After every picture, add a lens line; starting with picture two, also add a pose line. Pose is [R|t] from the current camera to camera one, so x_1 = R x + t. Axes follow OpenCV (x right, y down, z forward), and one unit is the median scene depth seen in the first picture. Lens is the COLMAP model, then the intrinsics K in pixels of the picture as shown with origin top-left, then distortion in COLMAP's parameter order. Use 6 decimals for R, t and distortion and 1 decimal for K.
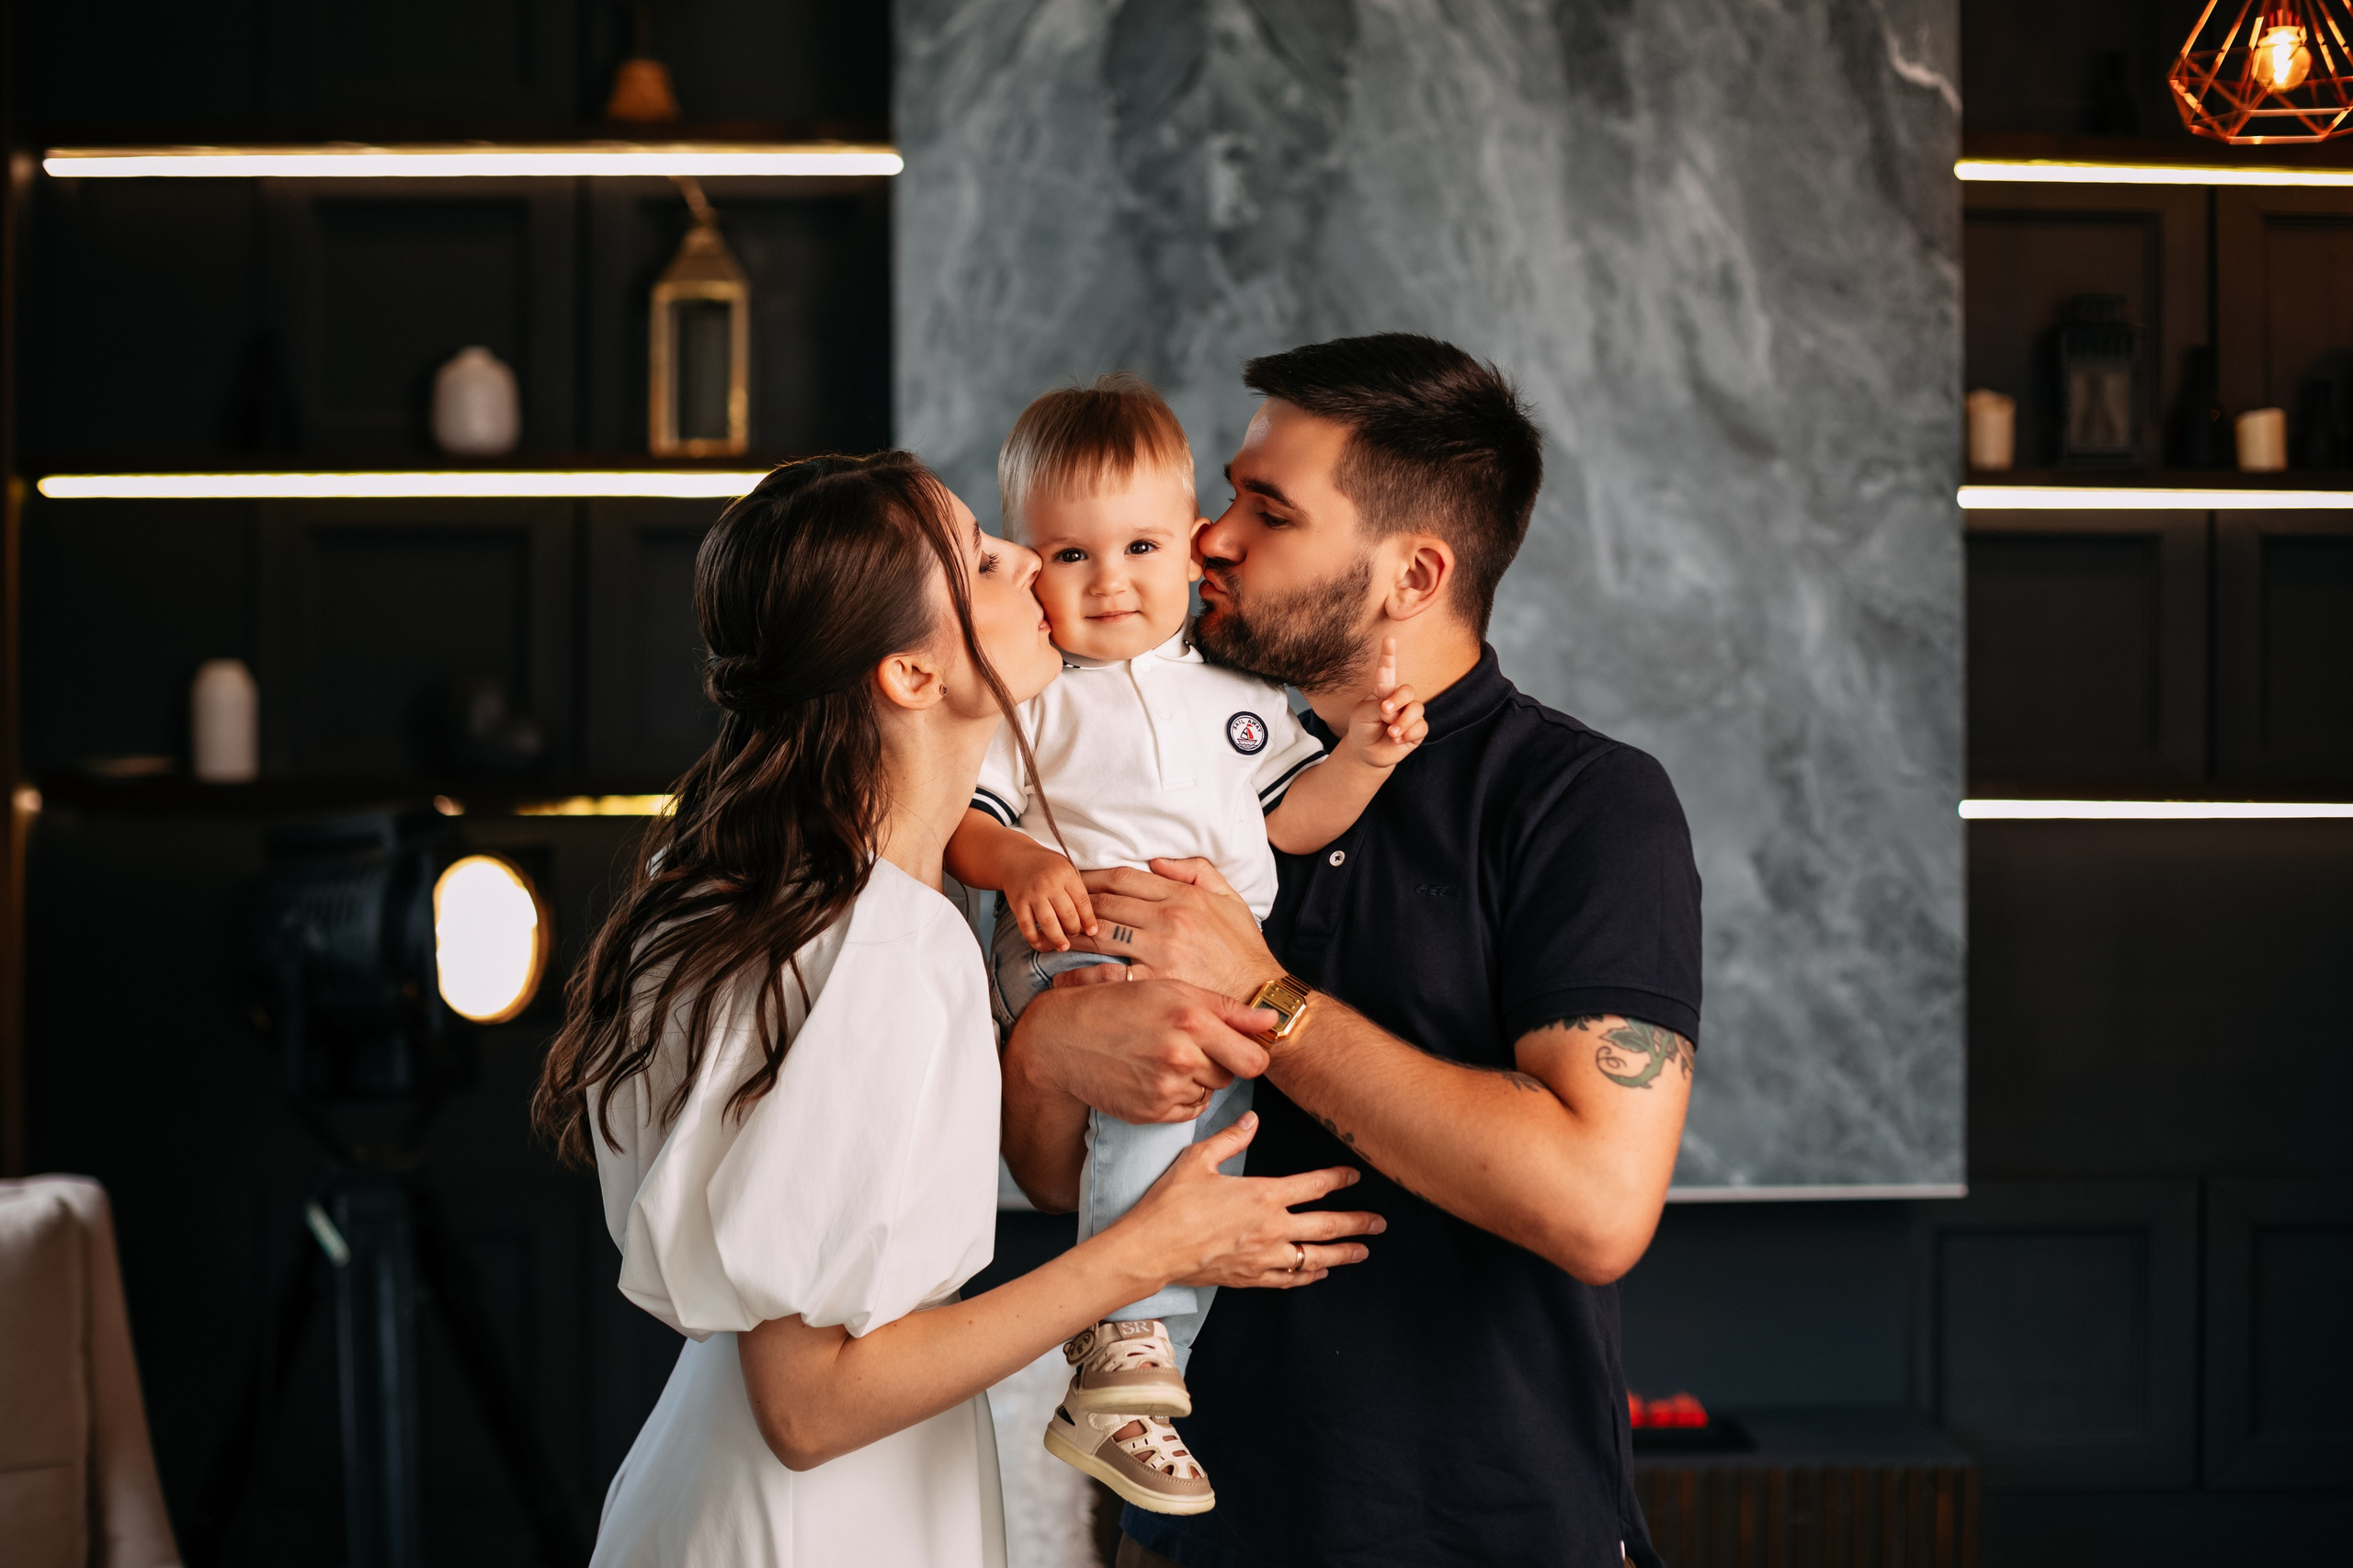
lens RADIAL K [[3824.0, 0, 1176.5], [0, 3824.0, 784.0], [0, 0, 1]] dist [-0.212505, 0.227411]
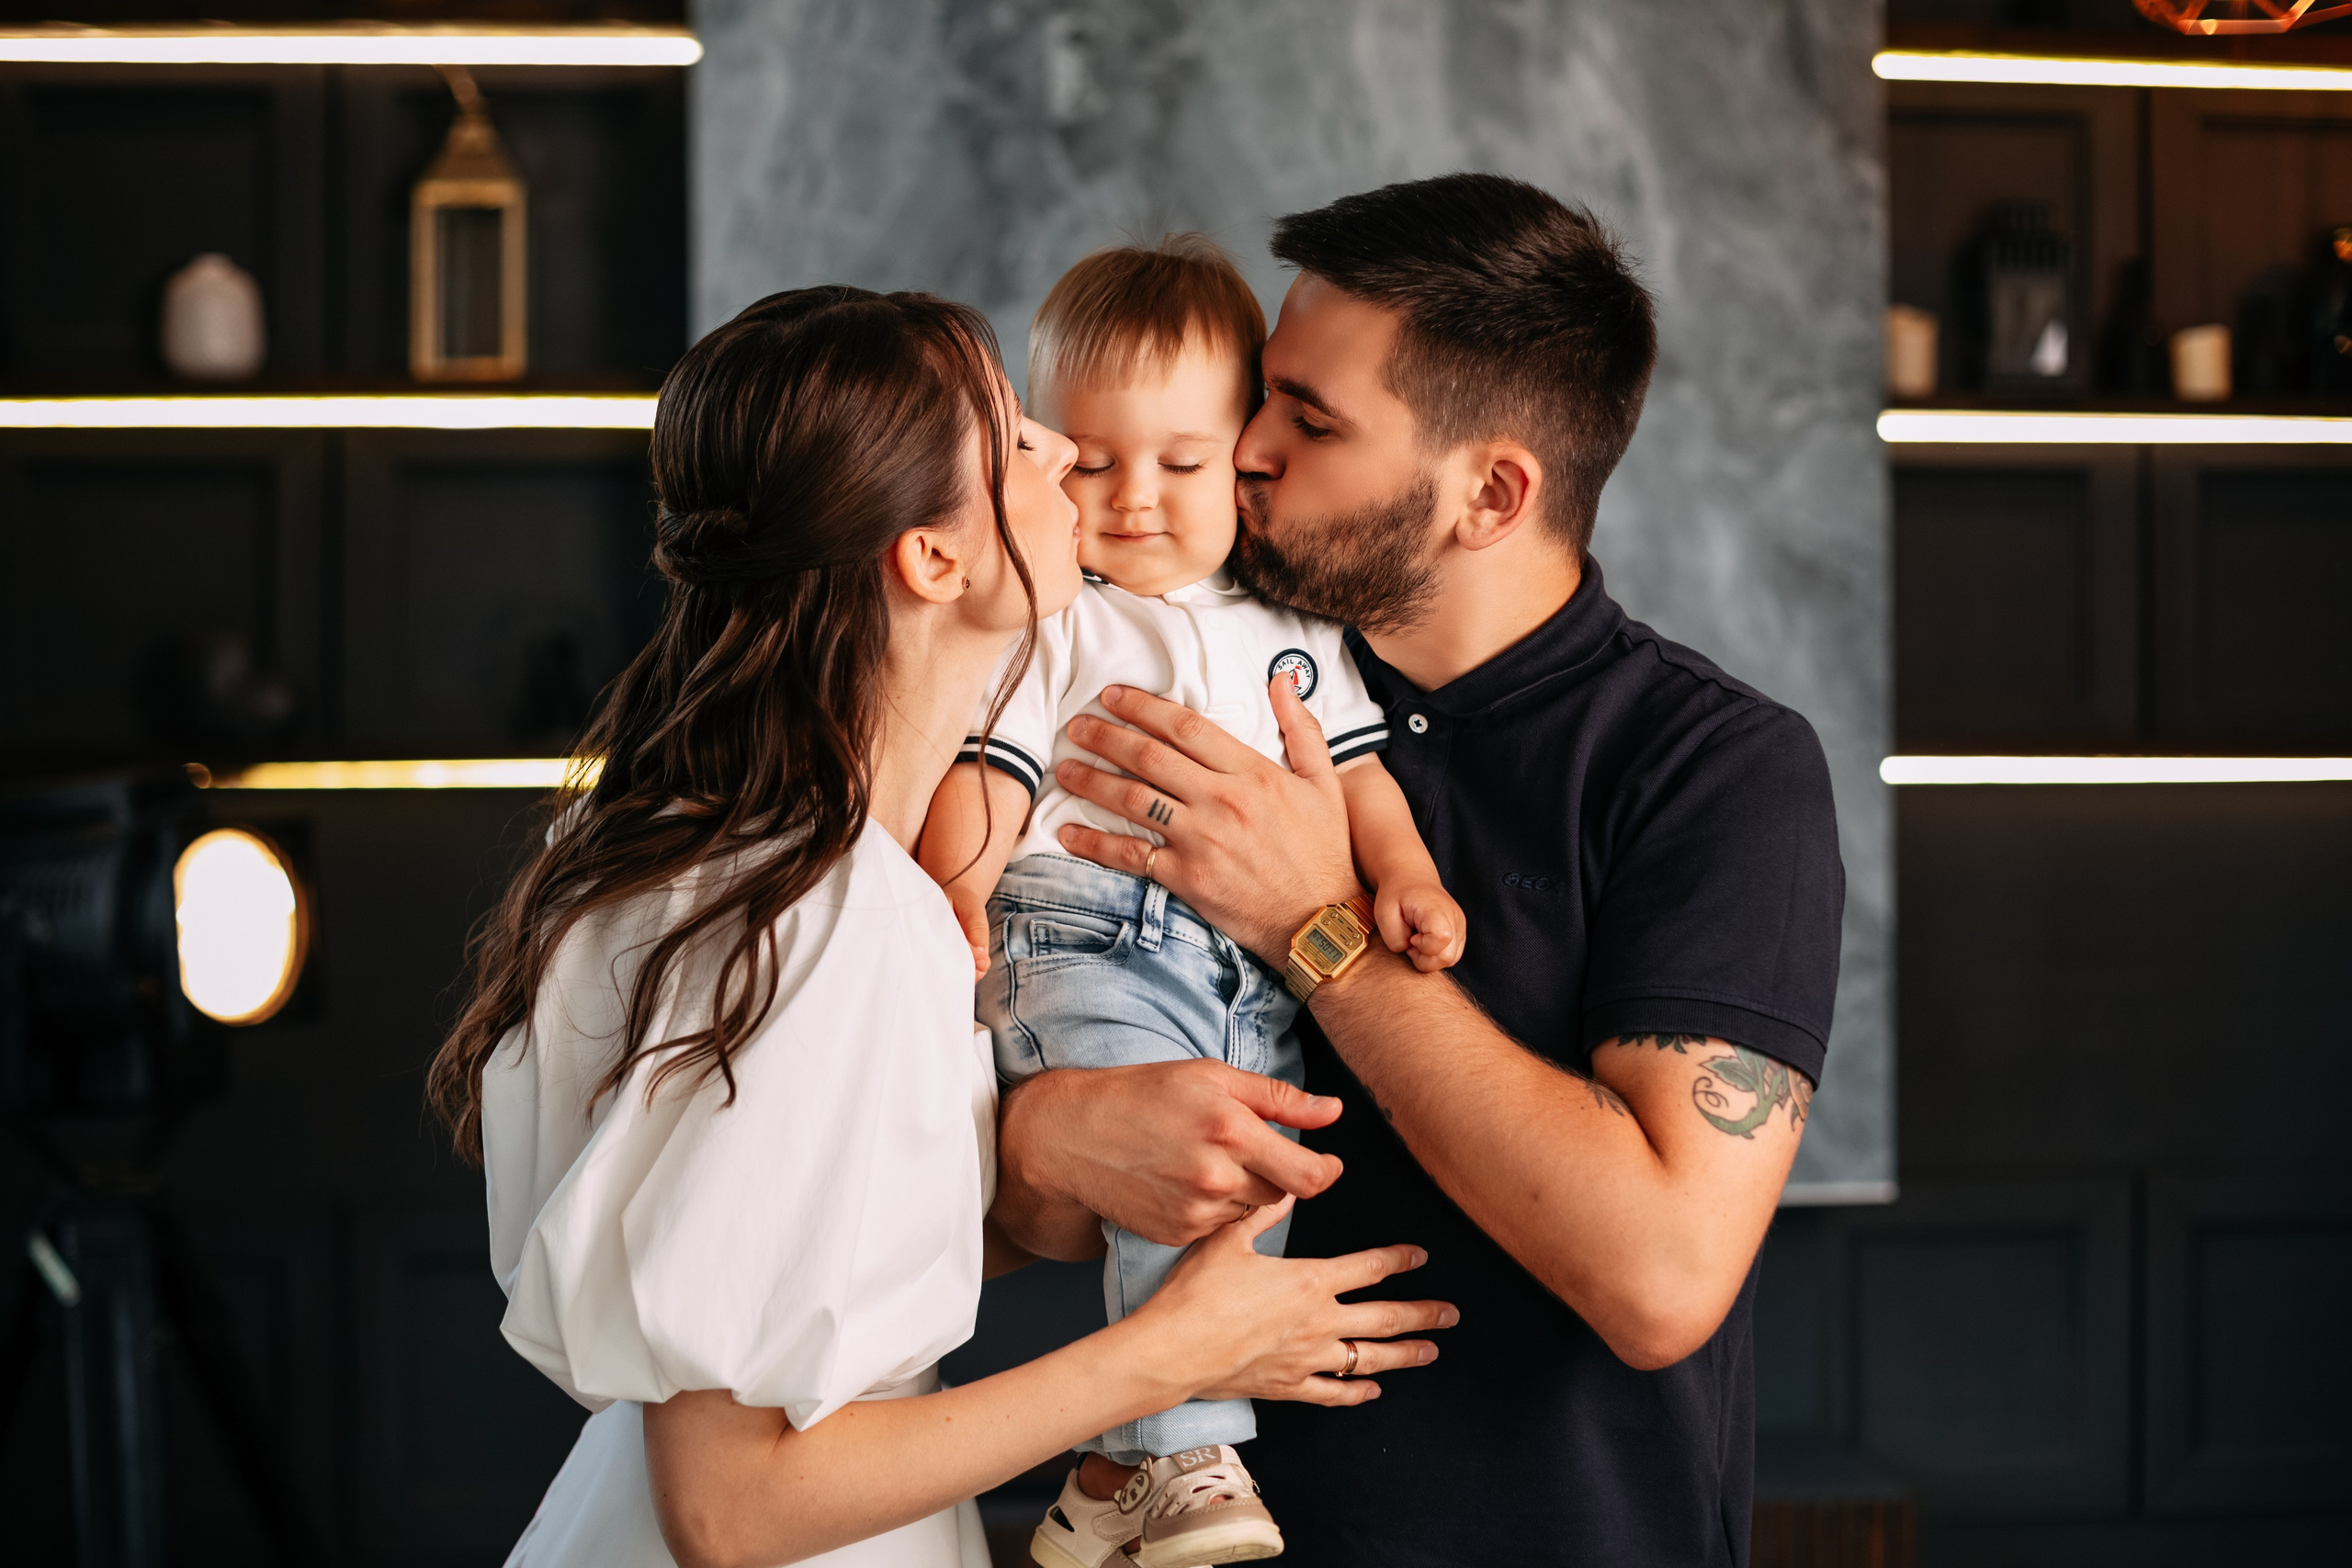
lens RADIAL K [[3822.0, 0, 1176.0], [0, 3822.0, 784.0], [0, 0, 1]] dist [-0.212505, 0.227411]
pose [[0.996884, -0.006346, 0.078630, -0.032488], [0.005413, 0.999912, 0.012080, -0.001756], [-0.078700, -0.011617, 0.996831, 0.113235]]
